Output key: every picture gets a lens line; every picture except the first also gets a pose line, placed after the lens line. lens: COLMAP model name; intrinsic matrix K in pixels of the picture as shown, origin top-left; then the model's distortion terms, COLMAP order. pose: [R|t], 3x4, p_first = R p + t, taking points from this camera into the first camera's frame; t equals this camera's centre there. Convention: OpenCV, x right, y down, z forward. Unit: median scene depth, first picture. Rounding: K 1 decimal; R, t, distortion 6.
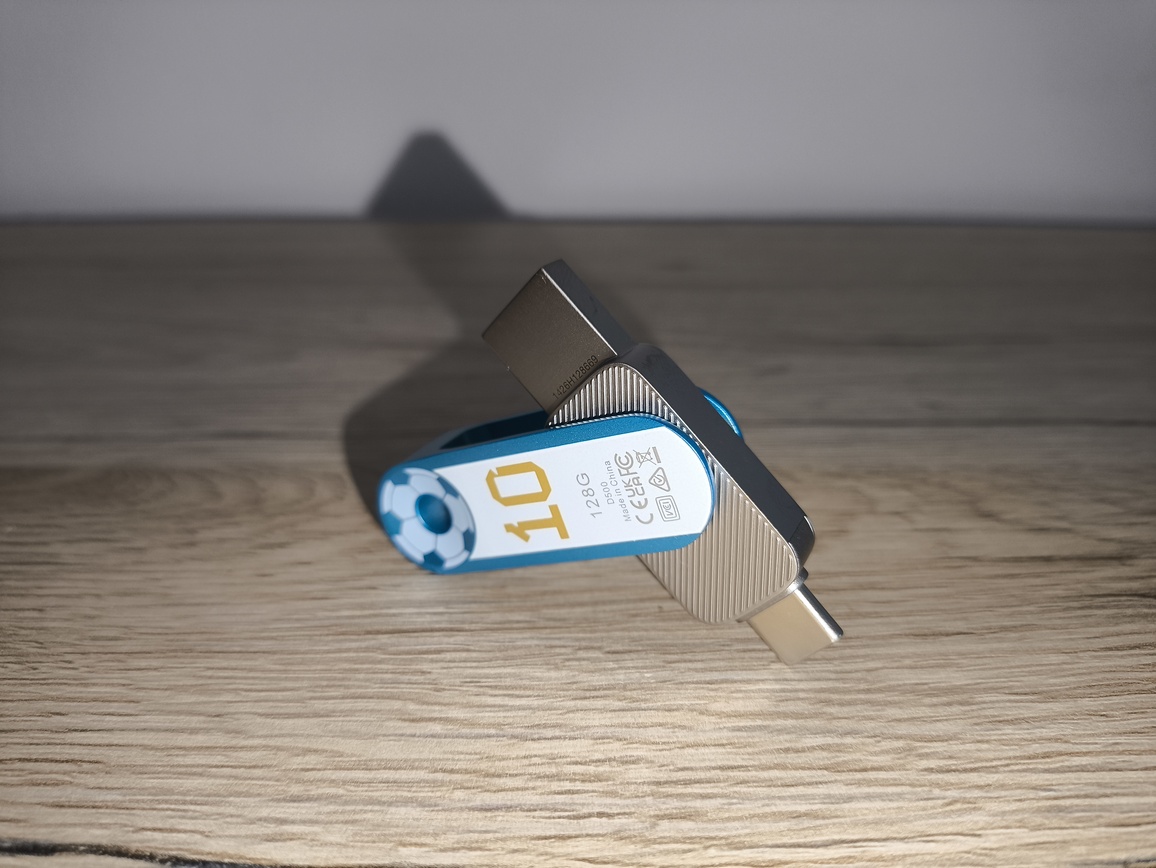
lens RADIAL K [[896.3, 0, 573.1], [0, 896.3, 430.2], [0, 0, 1]] dist [0.069905, -0.275170]
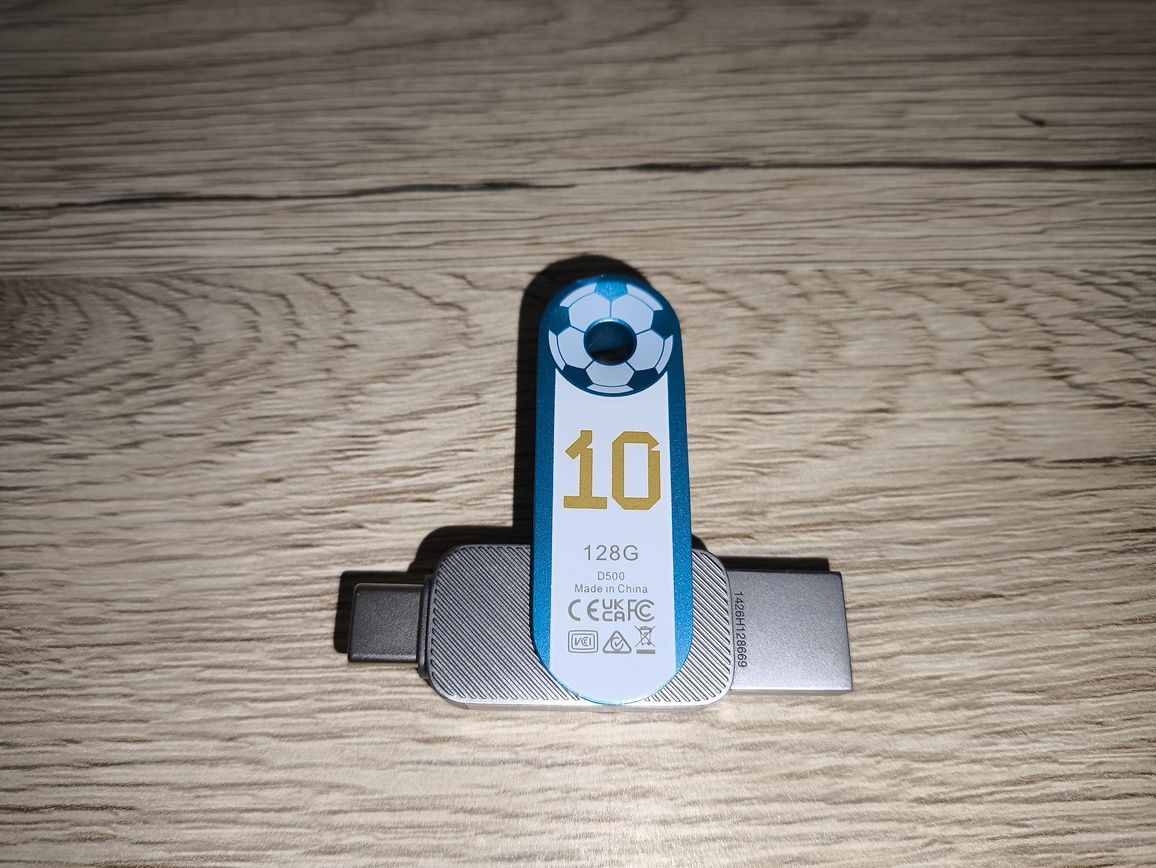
lens RADIAL K [[887.3, 0, 574.3], [0, 887.3, 426.6], [0, 0, 1]] dist [0.069631, -0.250454]
pose [[0.999683, -0.007823, 0.023931, -0.033046], [-0.010609, 0.731115, 0.682172, -0.606877], [-0.022833, -0.682210, 0.730800, 0.493107]]
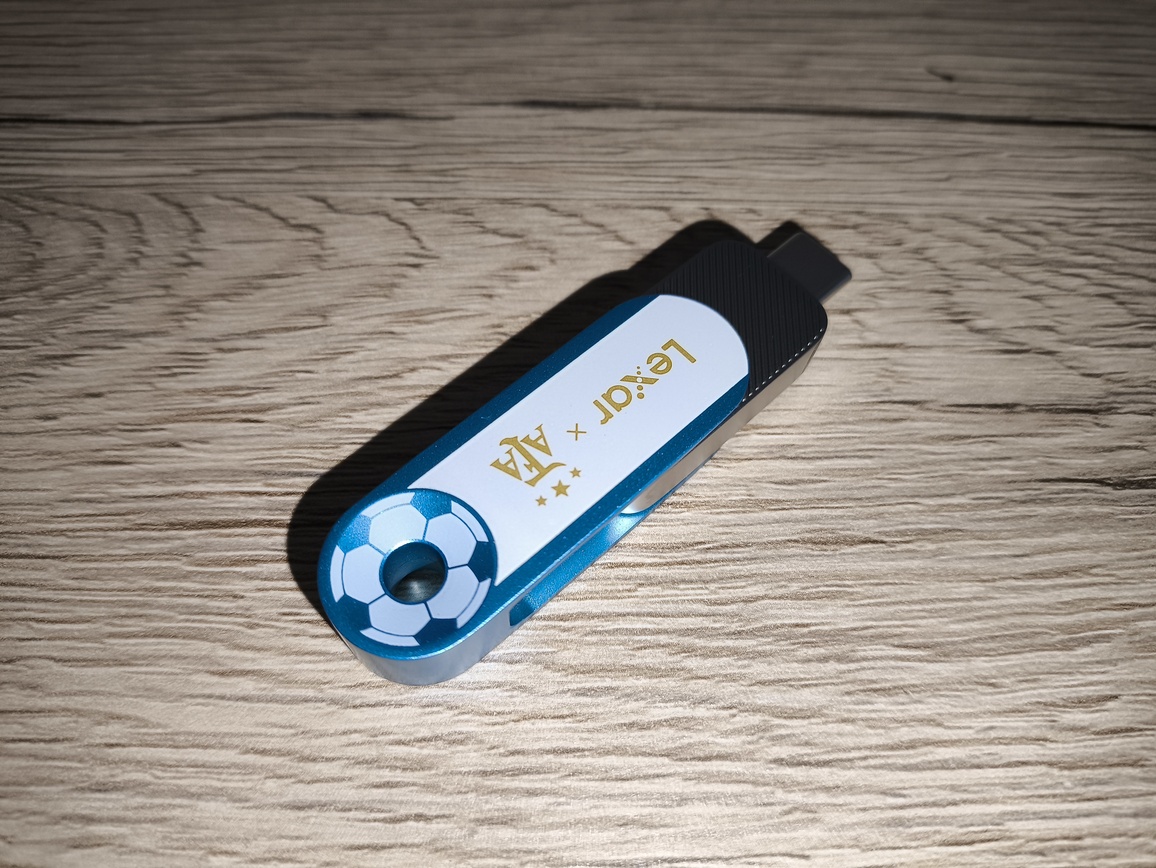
lens RADIAL K [[896.3, 0, 573.1], [0, 896.3, 430.2], [0, 0, 1]] dist [0.069905, -0.275170]
pose [[0.999248, 0.024441, 0.030092, 0.134491], [-0.037845, 0.783323, 0.620462, -0.424775], [-0.008407, -0.621135, 0.783659, 0.437053]]
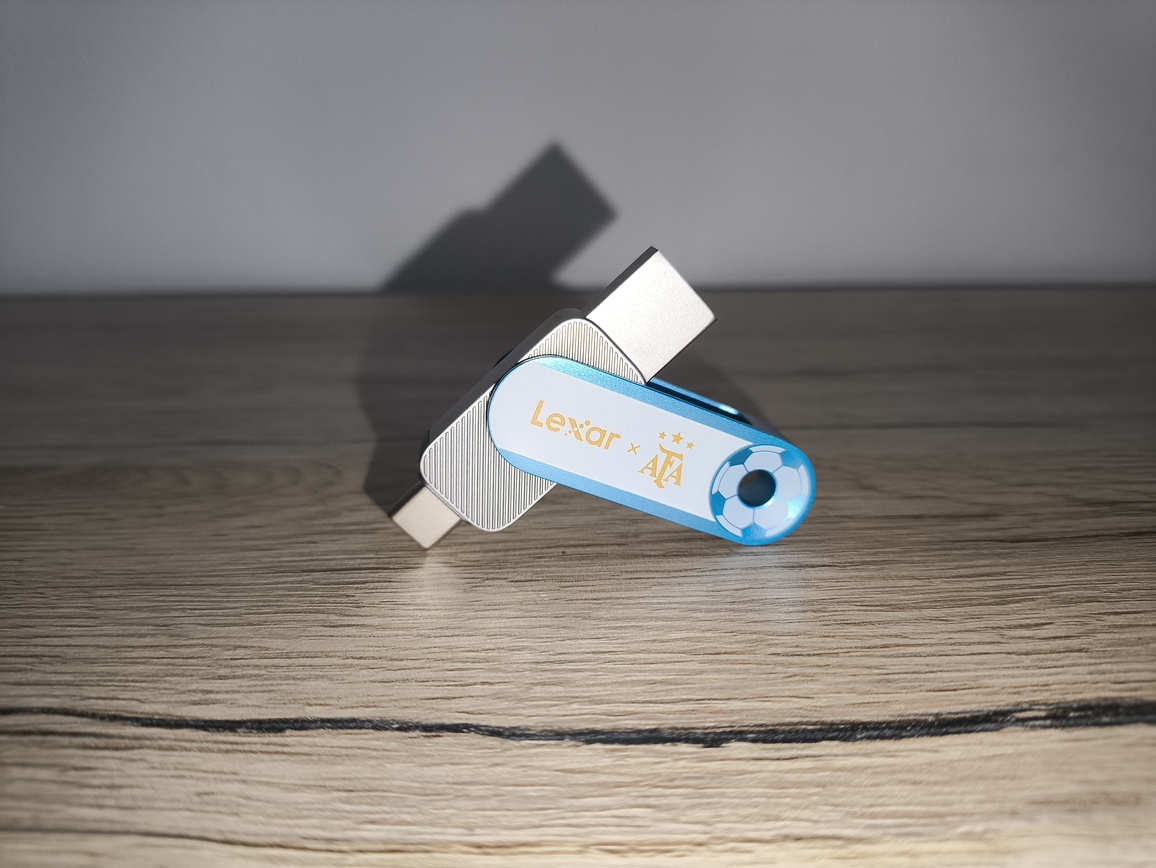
lens RADIAL K [[887.3, 0, 574.3], [0, 887.3, 426.6], [0, 0, 1]] dist [0.069631, -0.250454]
pose [[0.999897, -0.013865, -0.003625, 0.135119], [0.013299, 0.991981, -0.125682, 0.210883], [0.005338, 0.125621, 0.992064, -0.158860]]
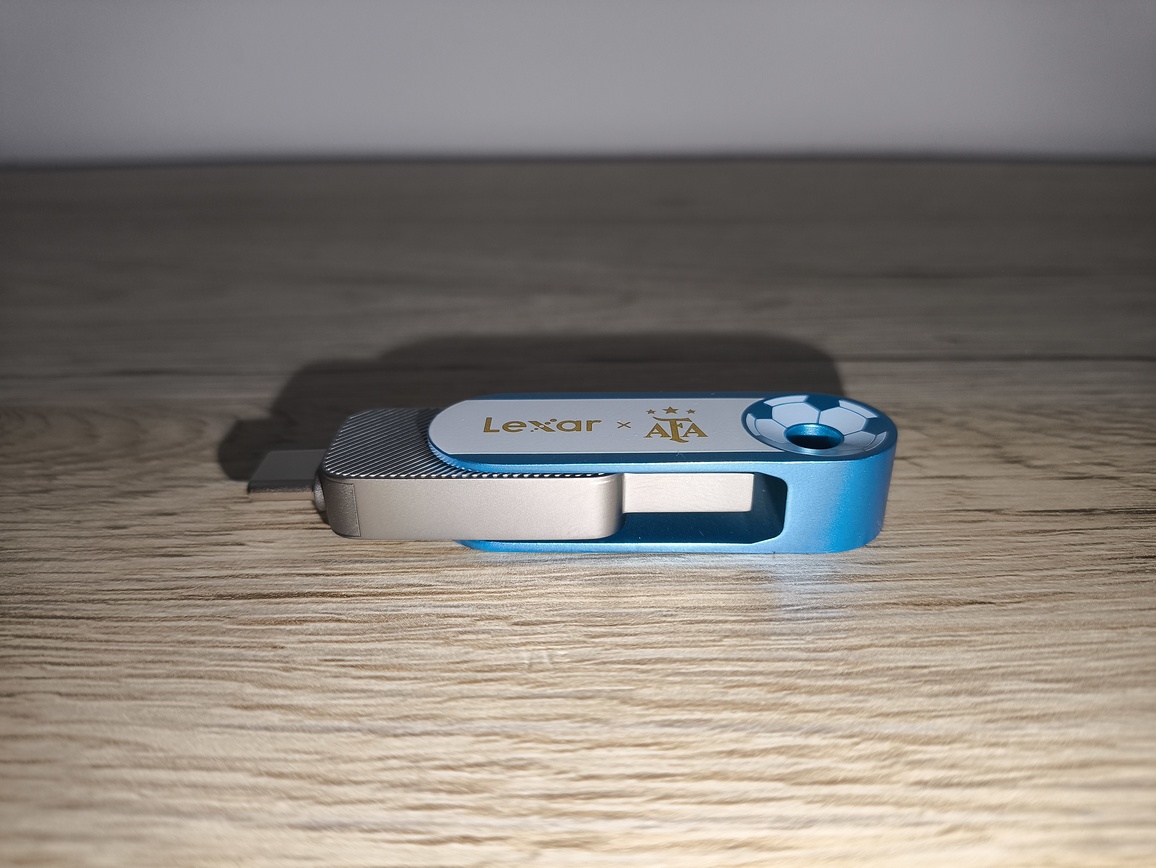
lens RADIAL K [[908.4, 0, 578.0], [0, 908.4, 434.0], [0, 0, 1]] dist [0.069941, -0.288254]
pose [[0.999575, 0.000082, -0.029152, 0.124829], [0.000706, 0.999634, 0.027032, 0.066184], [0.029144, -0.027041, 0.999209, 0.232707]]
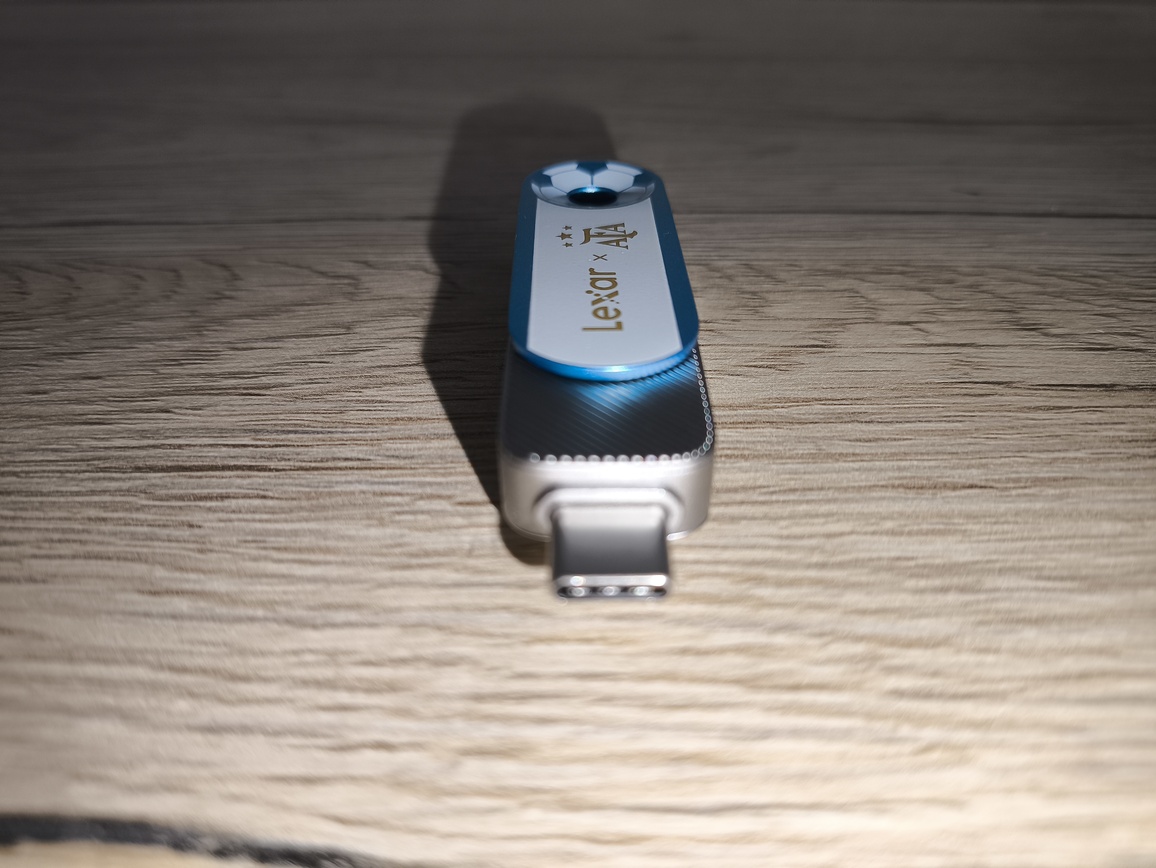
lens RADIAL K [[908.4, 0, 578.0], [0, 908.4, 434.0], [0, 0, 1]] dist [0.069941, -0.288254]
pose [[0.998967, 0.015879, -0.042579, 0.173790], [-0.008154, 0.984391, 0.175808, 0.073060], [0.044706, -0.175279, 0.983503, 0.337005]]
